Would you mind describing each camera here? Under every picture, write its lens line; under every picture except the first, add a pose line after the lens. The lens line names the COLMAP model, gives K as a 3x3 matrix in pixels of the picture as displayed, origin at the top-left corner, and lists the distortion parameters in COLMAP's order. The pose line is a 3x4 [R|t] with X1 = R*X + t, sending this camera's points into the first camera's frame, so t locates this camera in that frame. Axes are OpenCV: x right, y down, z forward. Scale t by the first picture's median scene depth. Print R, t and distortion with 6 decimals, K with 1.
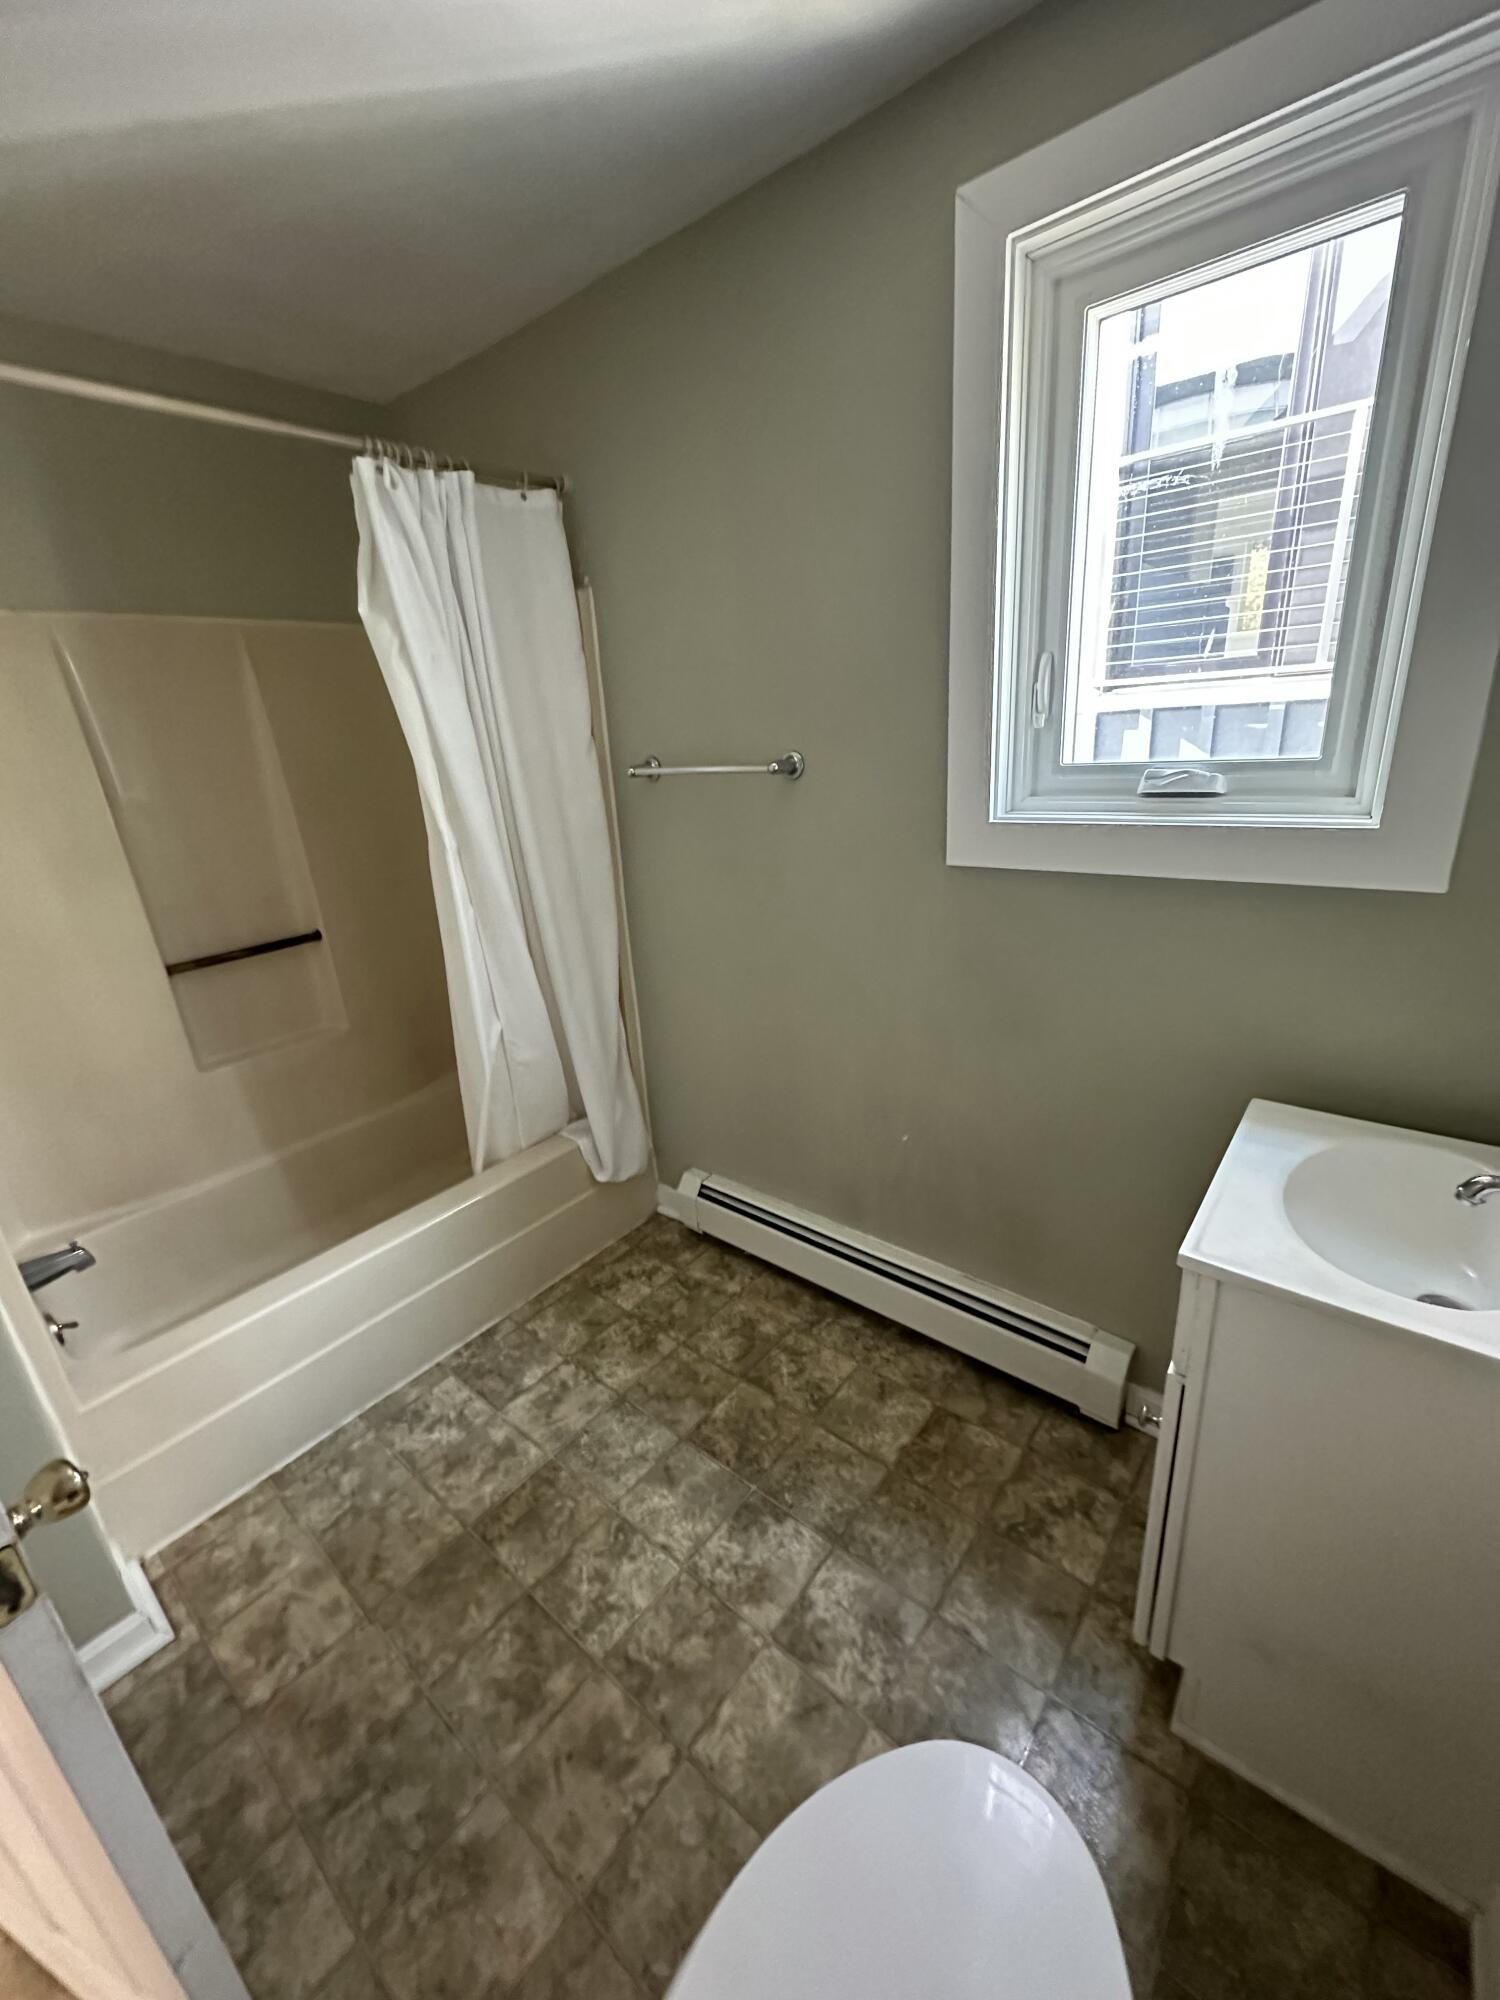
lens RADIAL K [[809.2, 0, 744.9], [0, 809.2, 1005.9], [0, 0, 1]] dist [-0.002680, -0.001466]
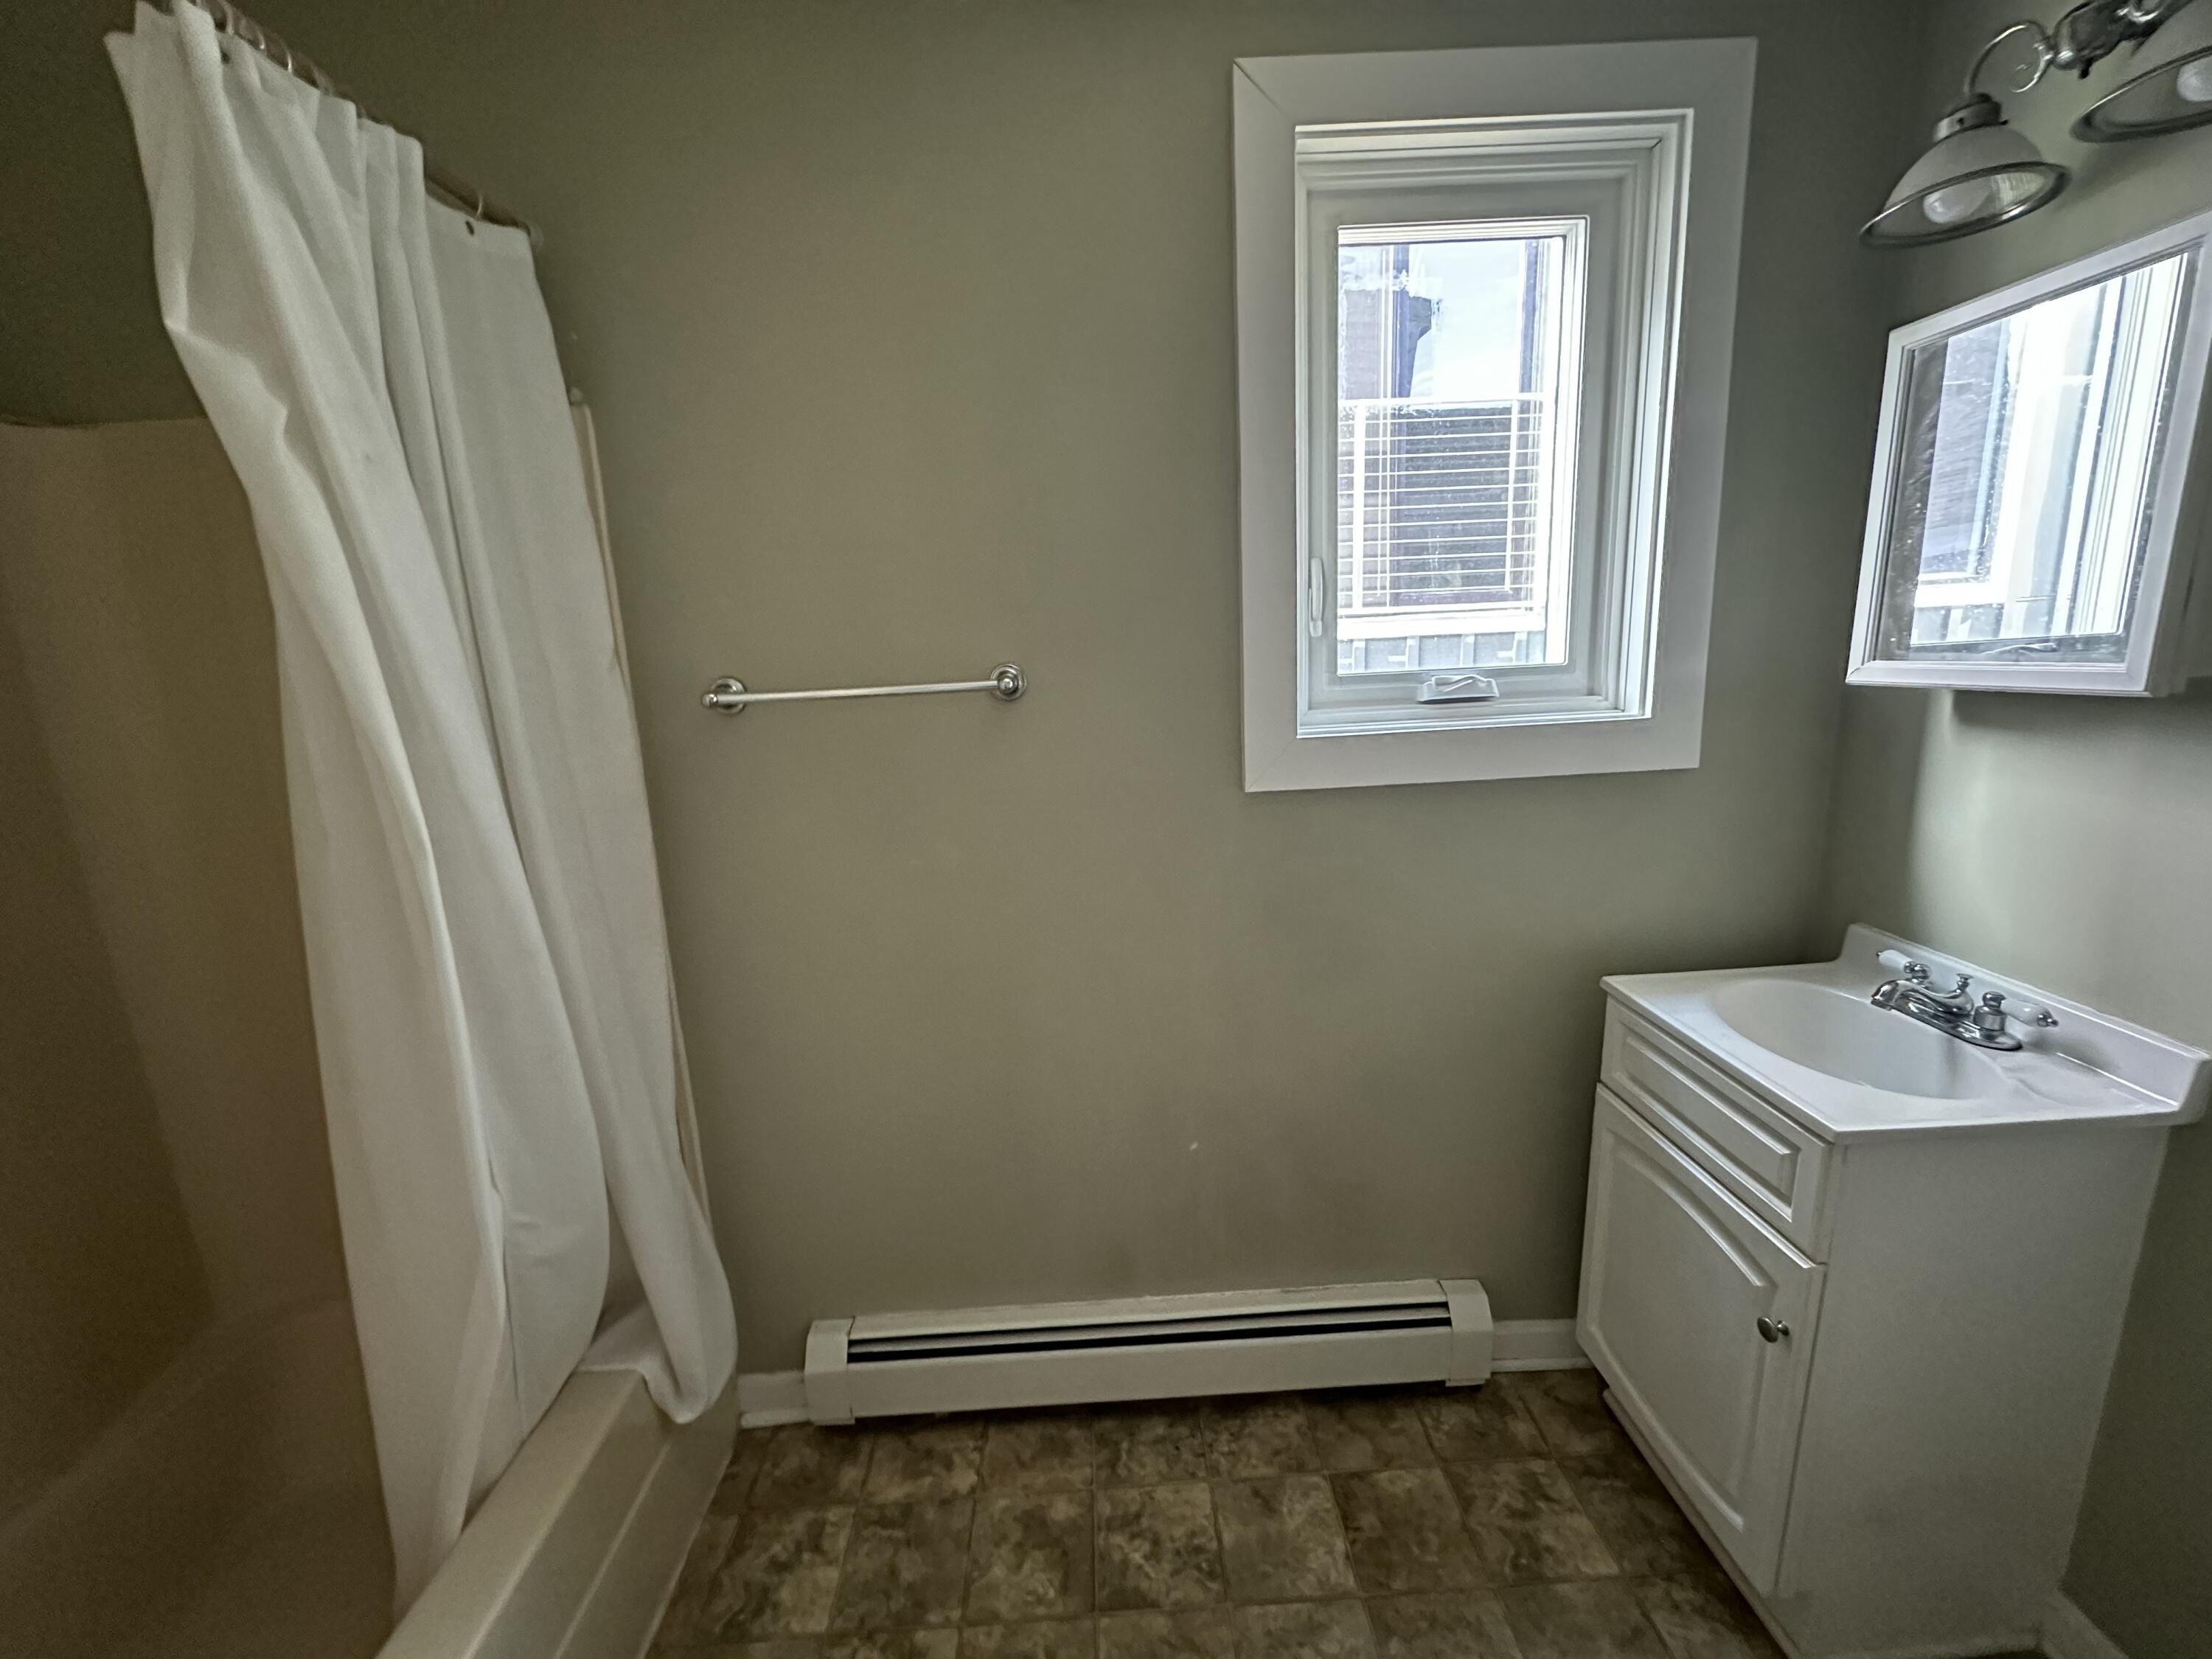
lens RADIAL K [[895.0, 0, 1106.6], [0, 895.0, 826.0], [0, 0, 1]] dist [-0.002680, -0.001466]
pose [[0.743025, -0.102430, 0.661379, -0.381964], [0.216358, 0.971918, -0.092543, -0.069142], [-0.633327, 0.211856, 0.744321, 0.331893]]
